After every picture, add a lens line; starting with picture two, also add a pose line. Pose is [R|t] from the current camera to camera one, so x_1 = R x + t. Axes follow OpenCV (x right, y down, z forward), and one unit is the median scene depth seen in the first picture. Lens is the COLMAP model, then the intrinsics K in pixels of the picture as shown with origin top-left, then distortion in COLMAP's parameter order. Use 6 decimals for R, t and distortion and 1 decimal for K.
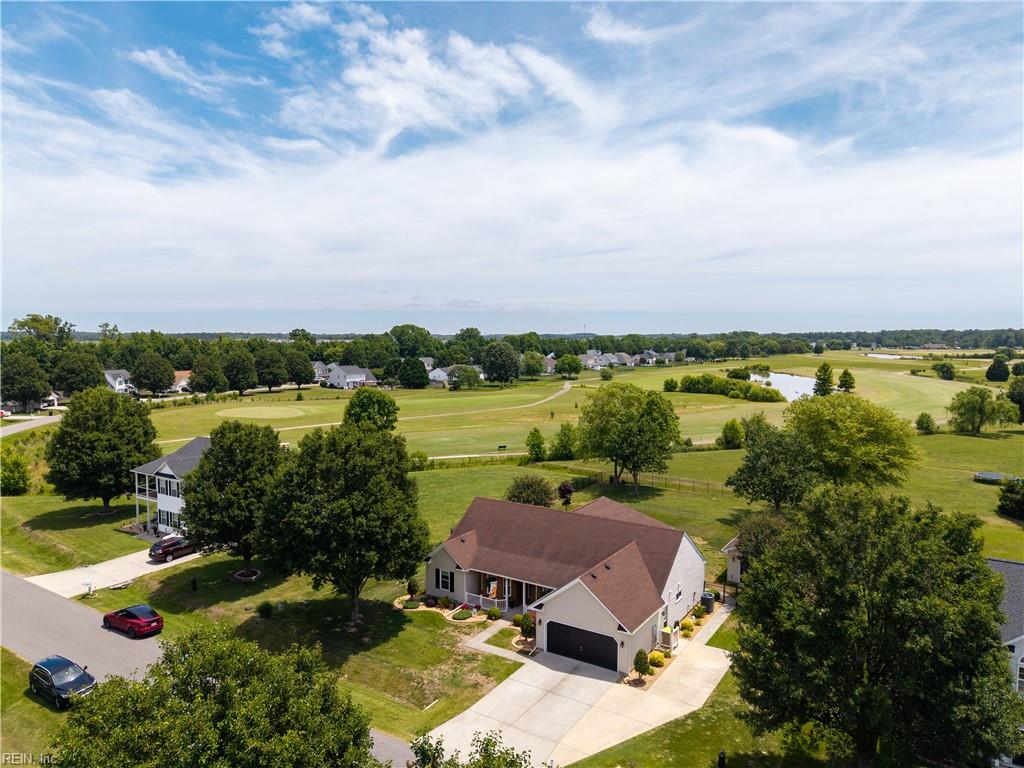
lens RADIAL K [[695.7, 0, 520.7], [0, 695.7, 383.5], [0, 0, 1]] dist [-0.010980, -0.006608]
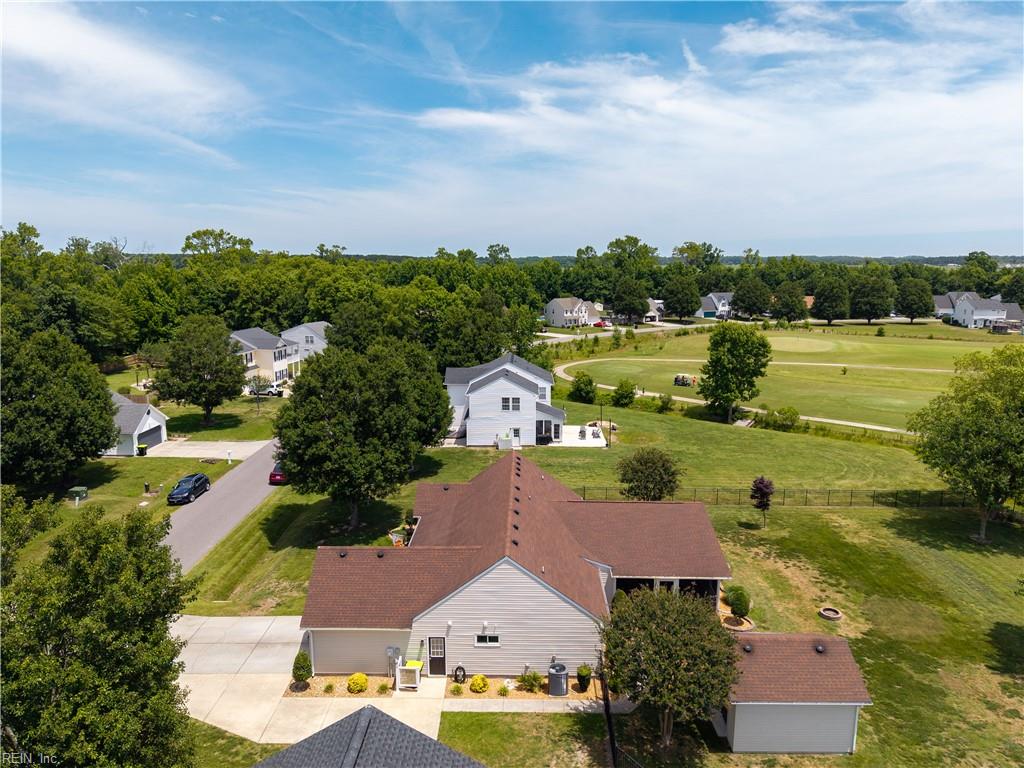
lens RADIAL K [[690.7, 0, 501.4], [0, 690.7, 380.9], [0, 0, 1]] dist [-0.003820, -0.002418]
pose [[0.495262, 0.147226, -0.856177, 0.137594], [-0.055956, 0.988895, 0.137679, -0.008961], [0.866939, -0.020279, 0.498001, 0.116661]]
